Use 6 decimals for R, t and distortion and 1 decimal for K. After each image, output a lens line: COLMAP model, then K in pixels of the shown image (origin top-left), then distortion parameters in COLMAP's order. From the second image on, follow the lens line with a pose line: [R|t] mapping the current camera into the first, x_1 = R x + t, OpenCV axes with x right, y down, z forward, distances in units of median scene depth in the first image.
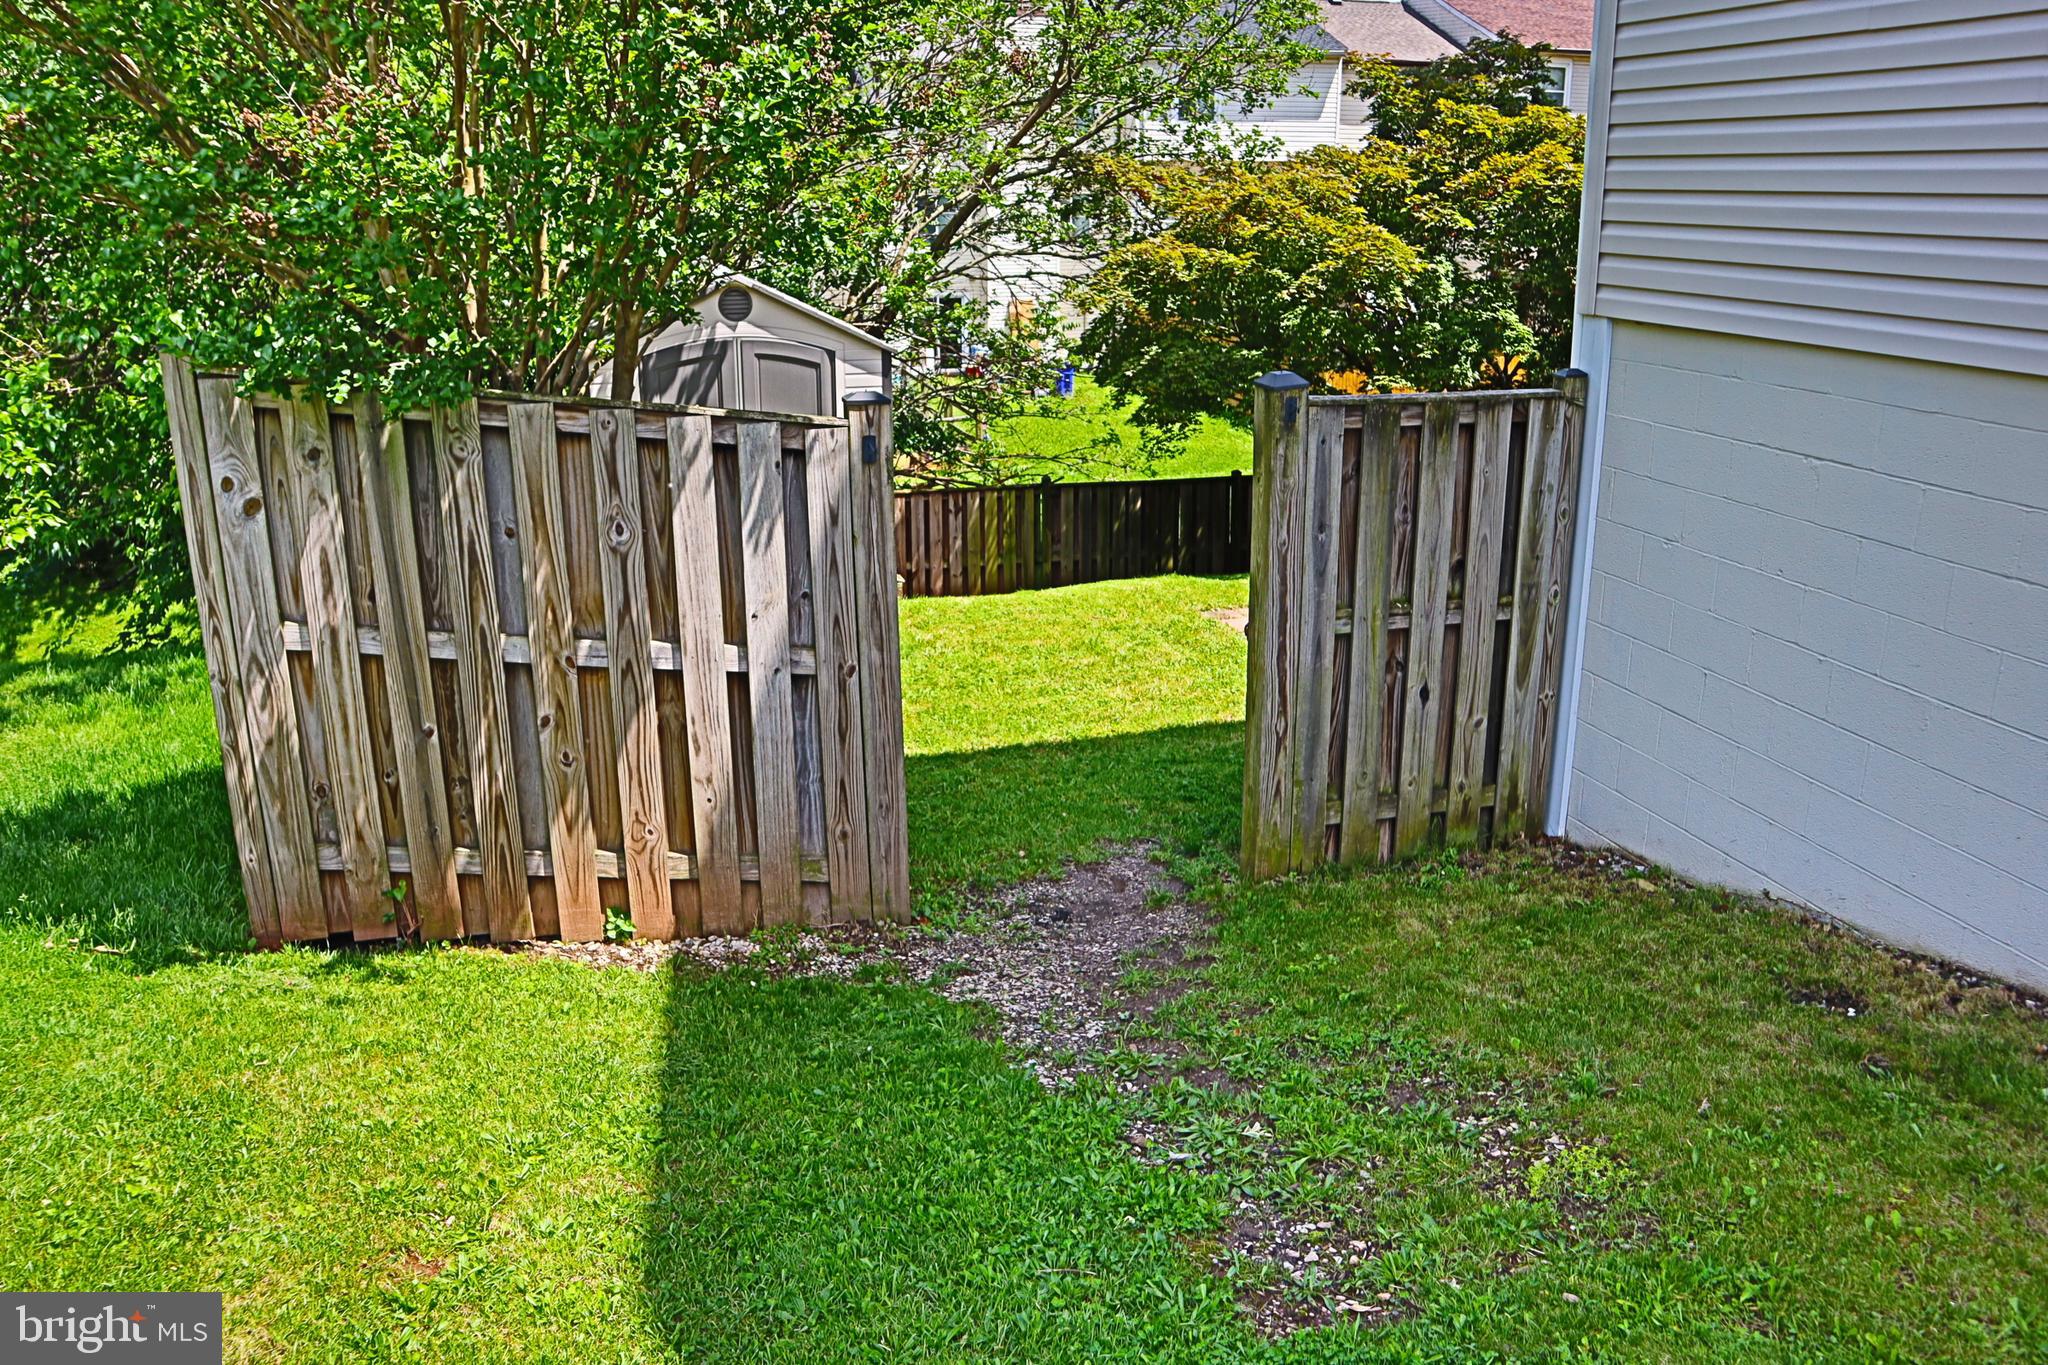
lens RADIAL K [[1594.4, 0, 1014.0], [0, 1594.4, 676.4], [0, 0, 1]] dist [-0.151360, 0.108737]
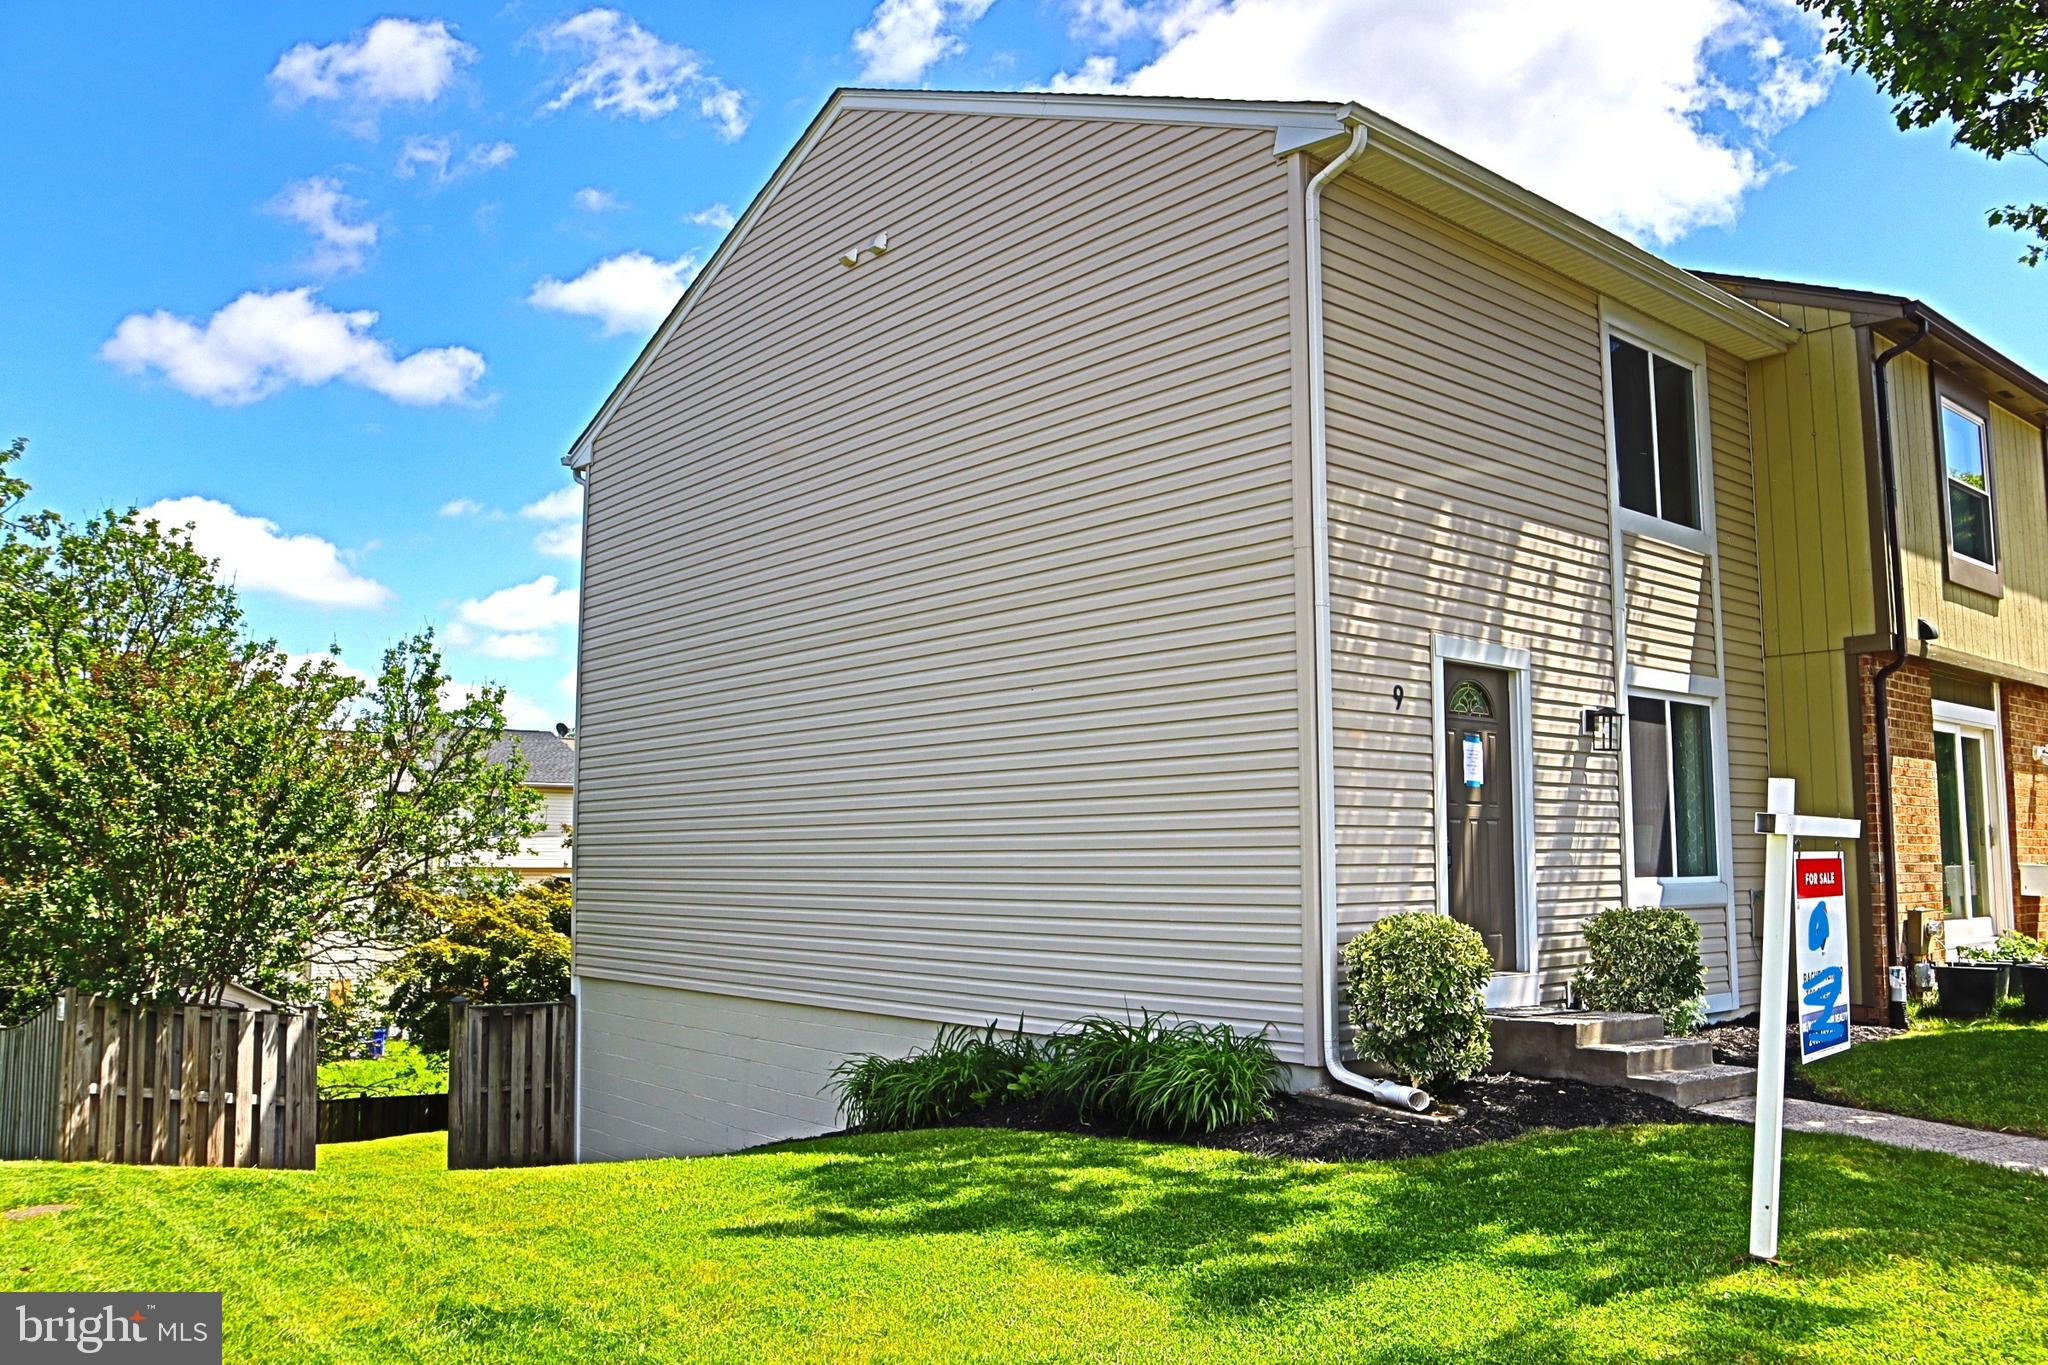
lens RADIAL K [[1594.4, 0, 1014.0], [0, 1594.4, 676.4], [0, 0, 1]] dist [-0.151360, 0.108737]
pose [[0.915131, 0.053248, 0.399625, -0.066308], [0.115784, 0.914768, -0.387031, 0.458867], [-0.386173, 0.400454, 0.830967, -1.861490]]
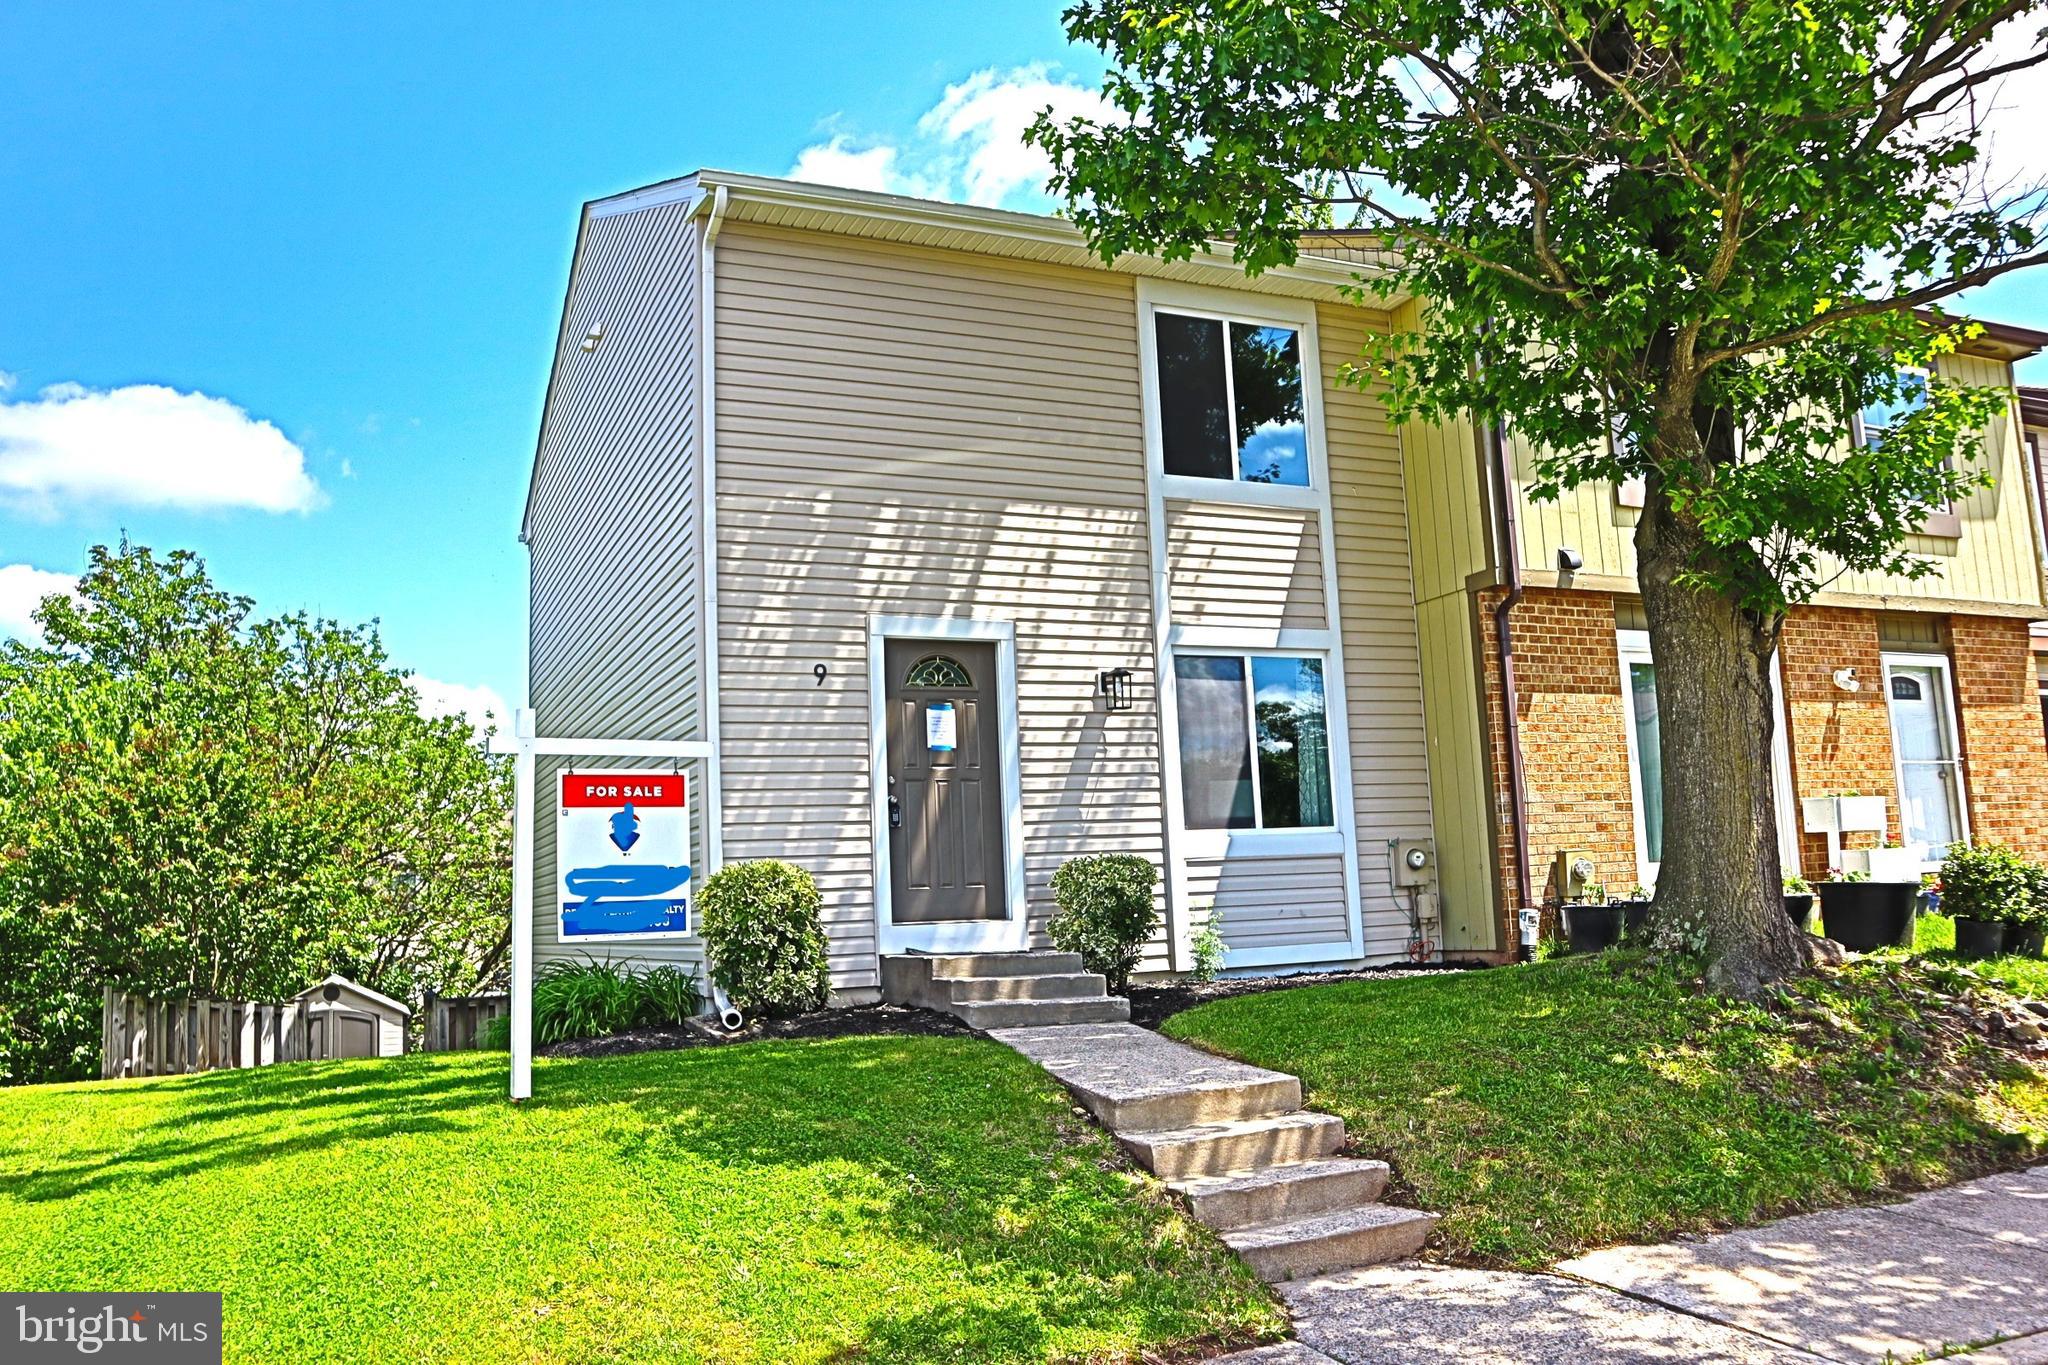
lens RADIAL K [[1594.4, 0, 1014.0], [0, 1594.4, 676.4], [0, 0, 1]] dist [-0.151360, 0.108737]
pose [[0.991437, -0.020639, 0.128944, 0.957456], [0.075263, 0.897245, -0.435071, 0.723503], [-0.106715, 0.441050, 0.891115, -2.334540]]
